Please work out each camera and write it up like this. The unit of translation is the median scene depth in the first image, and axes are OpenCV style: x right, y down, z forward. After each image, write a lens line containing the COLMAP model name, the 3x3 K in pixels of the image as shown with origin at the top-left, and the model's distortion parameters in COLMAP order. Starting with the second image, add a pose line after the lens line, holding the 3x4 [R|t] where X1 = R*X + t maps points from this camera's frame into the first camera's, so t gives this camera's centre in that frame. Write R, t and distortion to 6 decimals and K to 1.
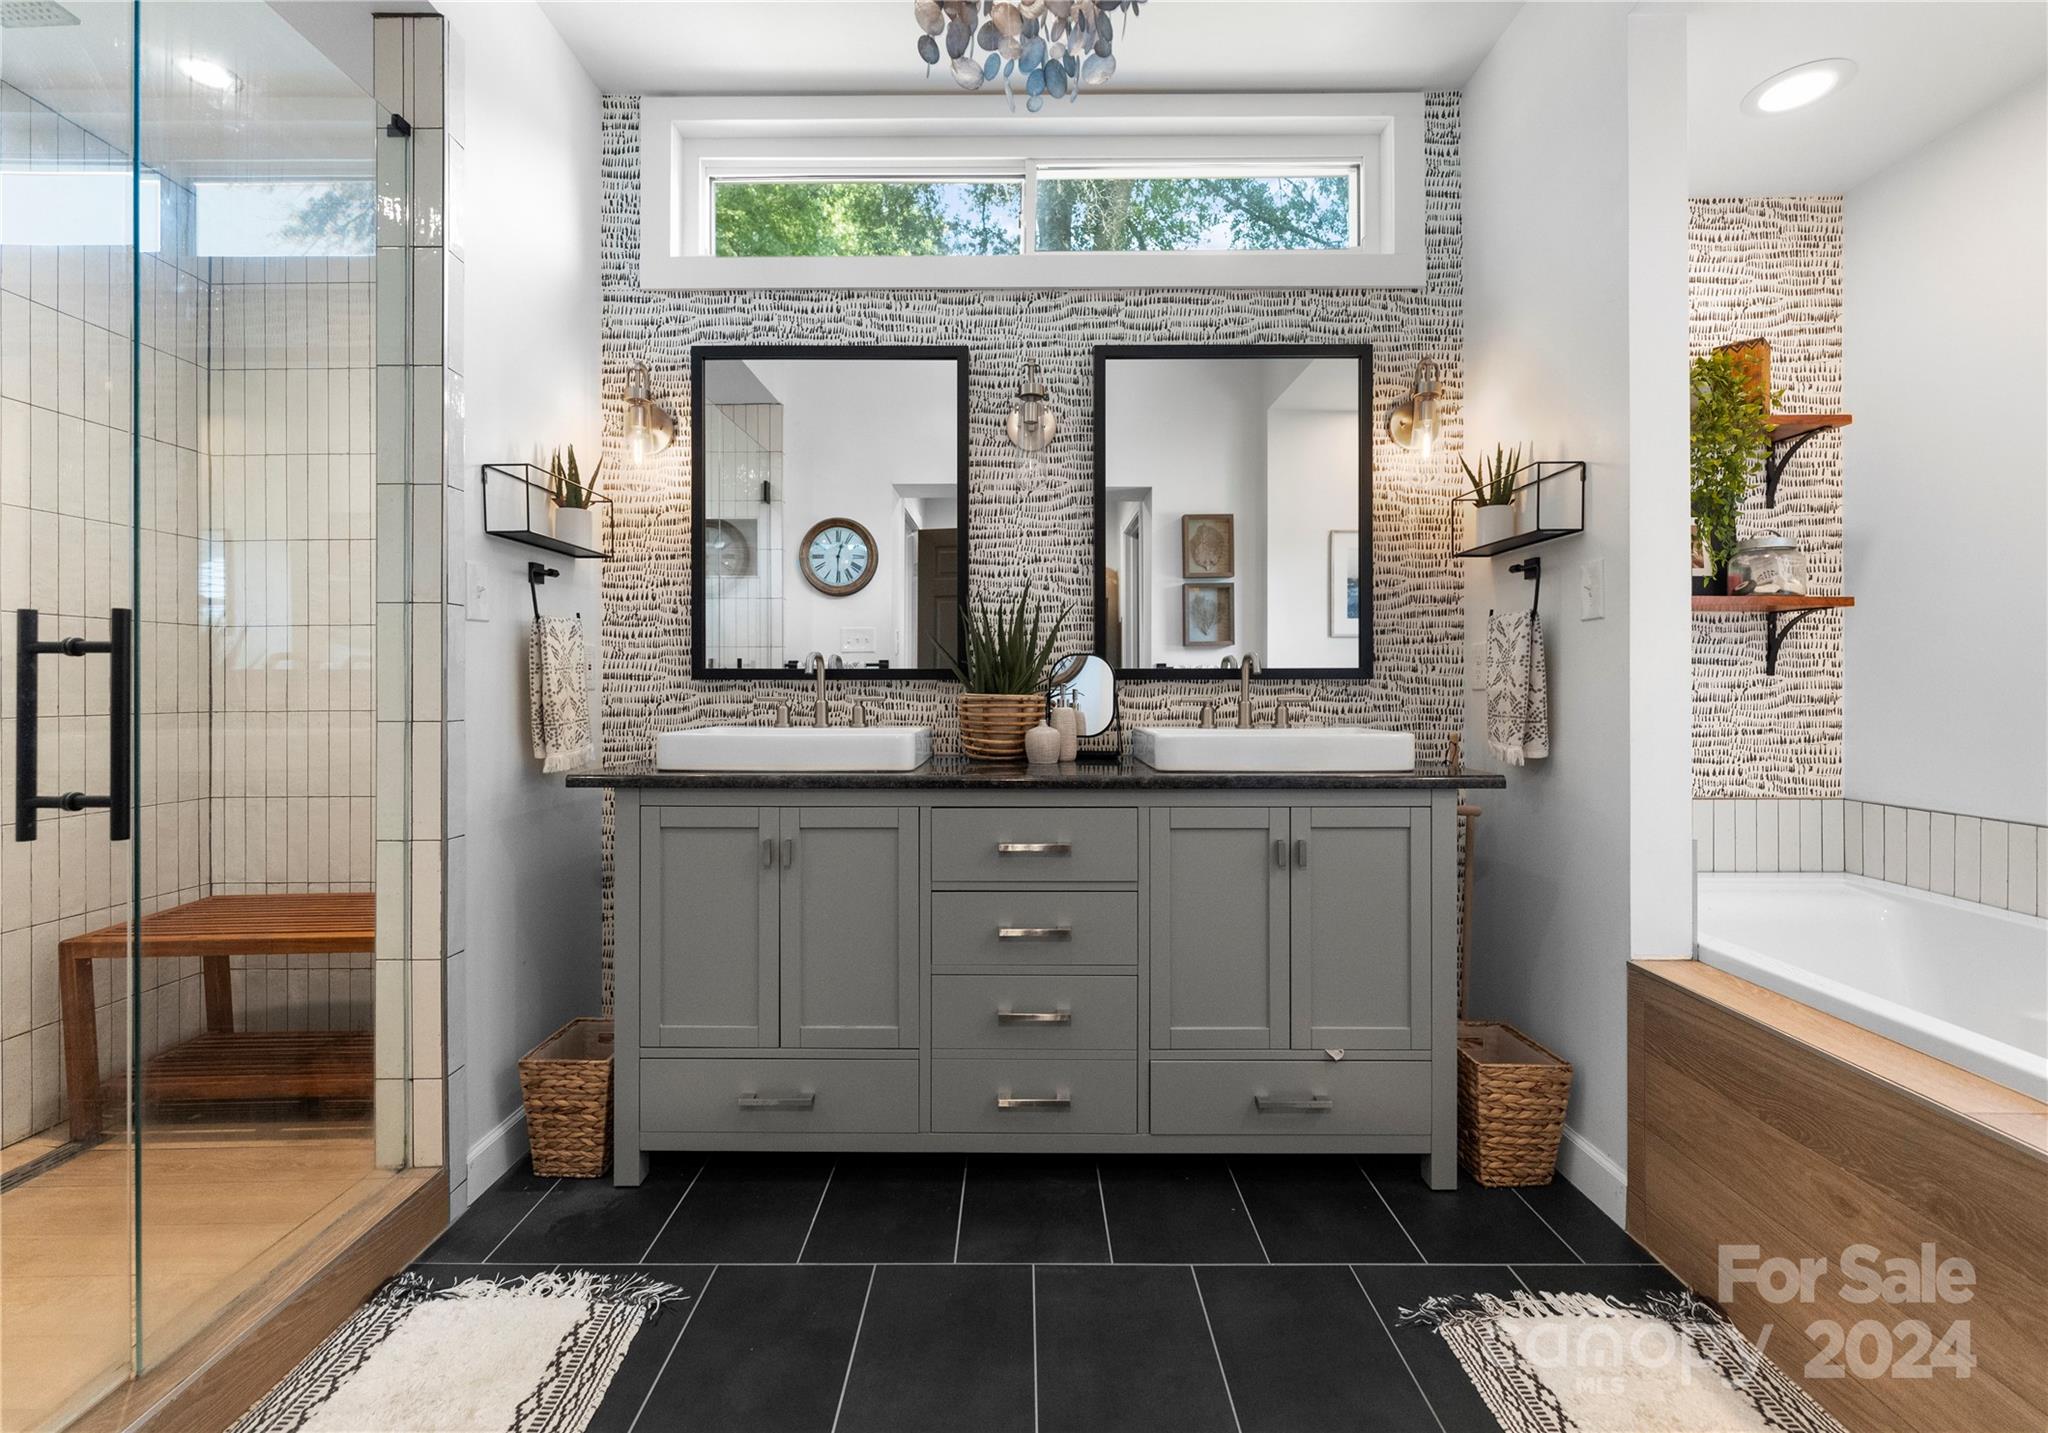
lens RADIAL K [[885.5, 0, 1026.7], [0, 885.5, 685.7], [0, 0, 1]] dist [-0.000675, 0.001163]
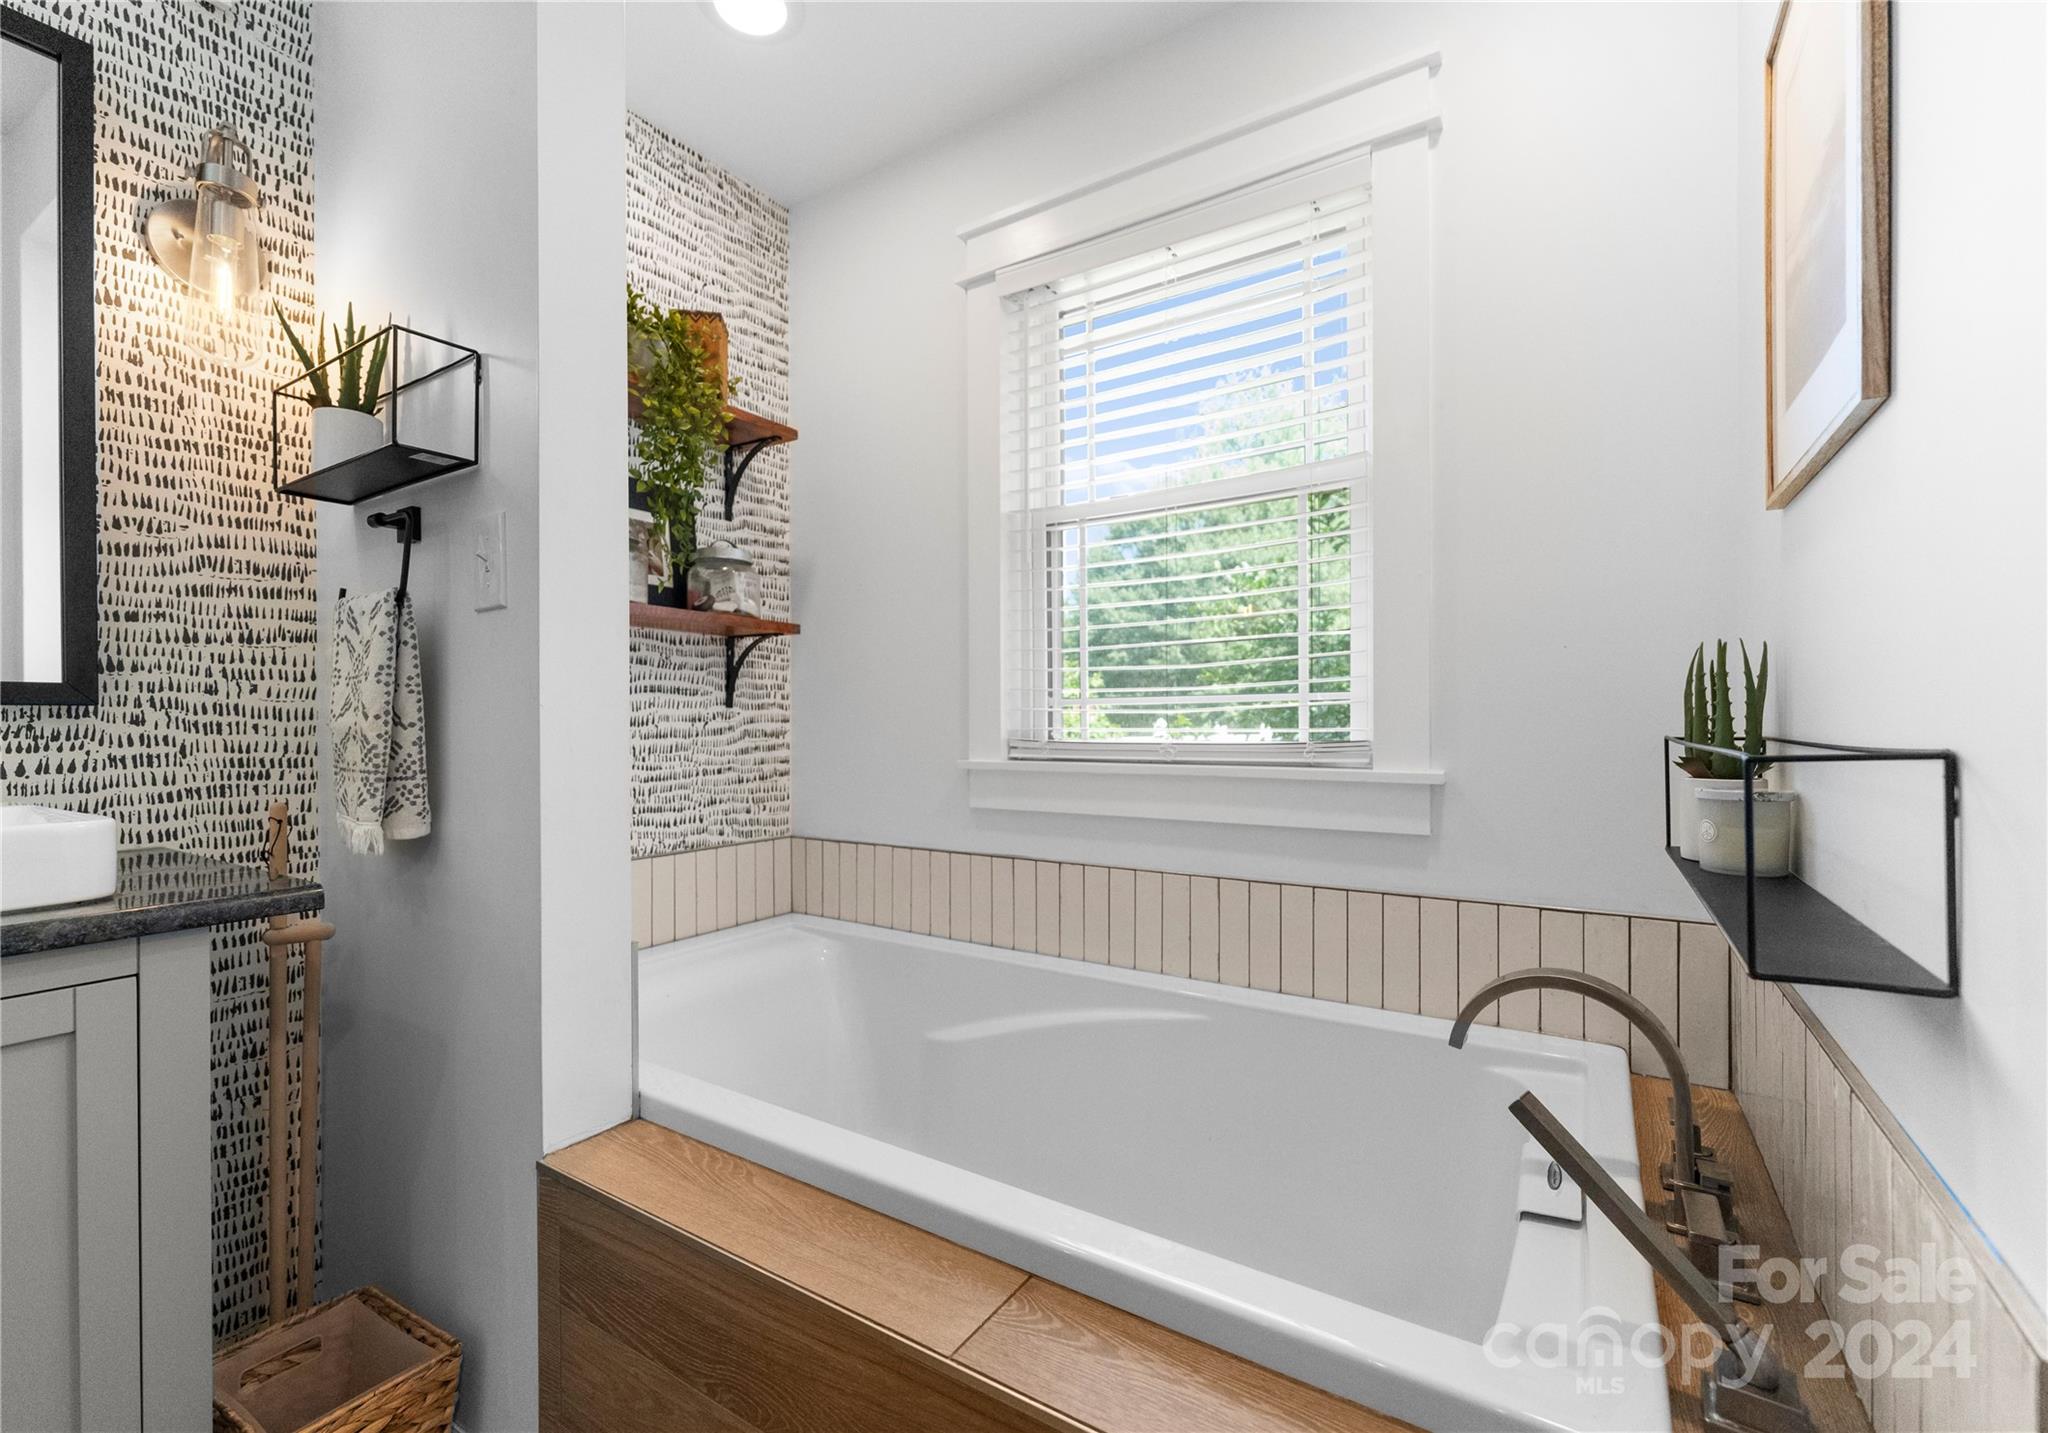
lens RADIAL K [[885.5, 0, 1019.8], [0, 885.5, 718.3], [0, 0, 1]] dist [-0.000675, 0.001163]
pose [[0.532689, 0.001113, 0.846311, 0.242268], [0.002871, 0.999991, -0.003123, 0.002850], [-0.846307, 0.004093, 0.532681, 0.278486]]
